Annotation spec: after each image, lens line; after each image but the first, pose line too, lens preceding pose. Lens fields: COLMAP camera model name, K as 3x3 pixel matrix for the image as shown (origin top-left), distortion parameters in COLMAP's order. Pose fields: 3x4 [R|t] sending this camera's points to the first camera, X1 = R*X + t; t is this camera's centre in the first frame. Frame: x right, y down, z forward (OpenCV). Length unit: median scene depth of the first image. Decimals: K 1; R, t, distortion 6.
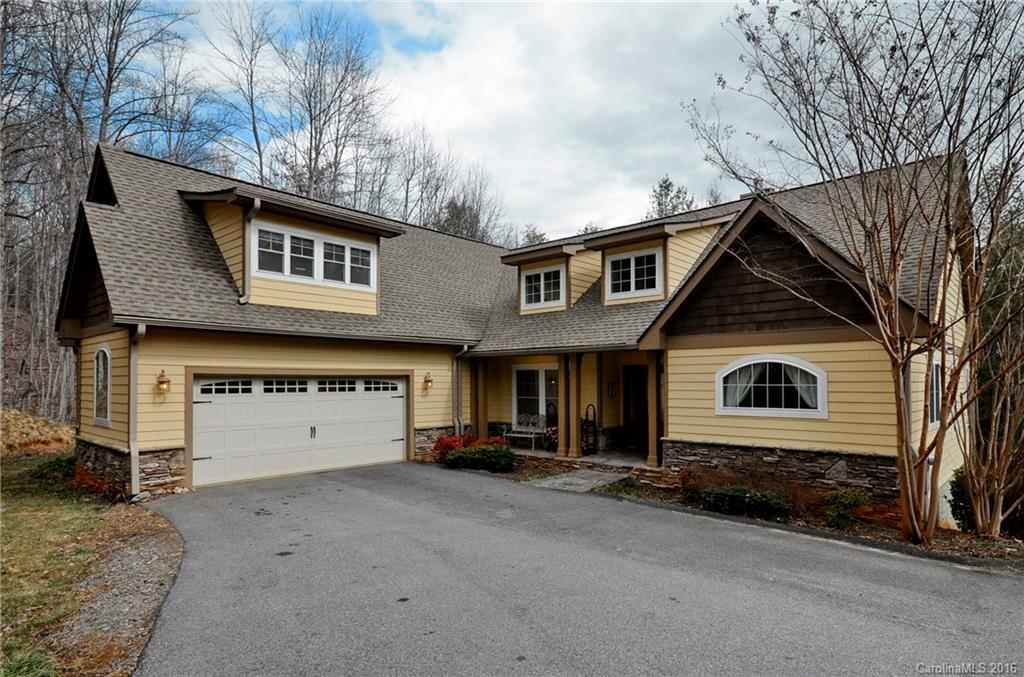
lens RADIAL K [[563.9, 0, 512.2], [0, 563.9, 379.3], [0, 0, 1]] dist [0.000071, -0.000006]
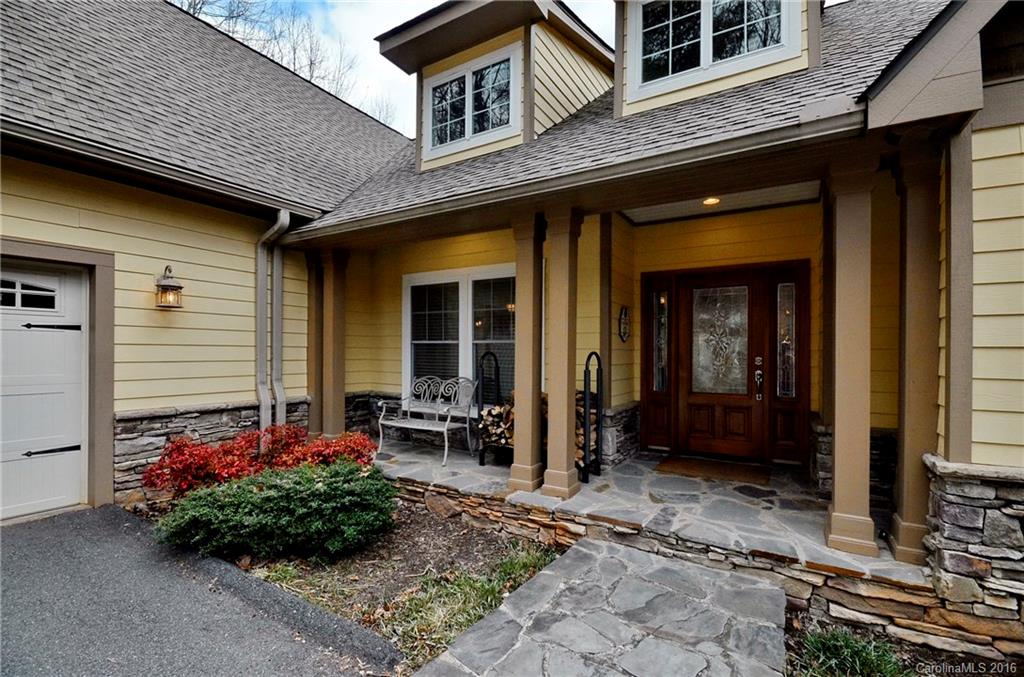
lens RADIAL K [[453.2, 0, 511.6], [0, 453.2, 351.7], [0, 0, 1]] dist [0.000057, -0.000082]
pose [[0.981416, 0.010168, 0.191623, 0.018870], [-0.011196, 0.999928, 0.004281, 0.040249], [-0.191566, -0.006347, 0.981459, 0.642085]]
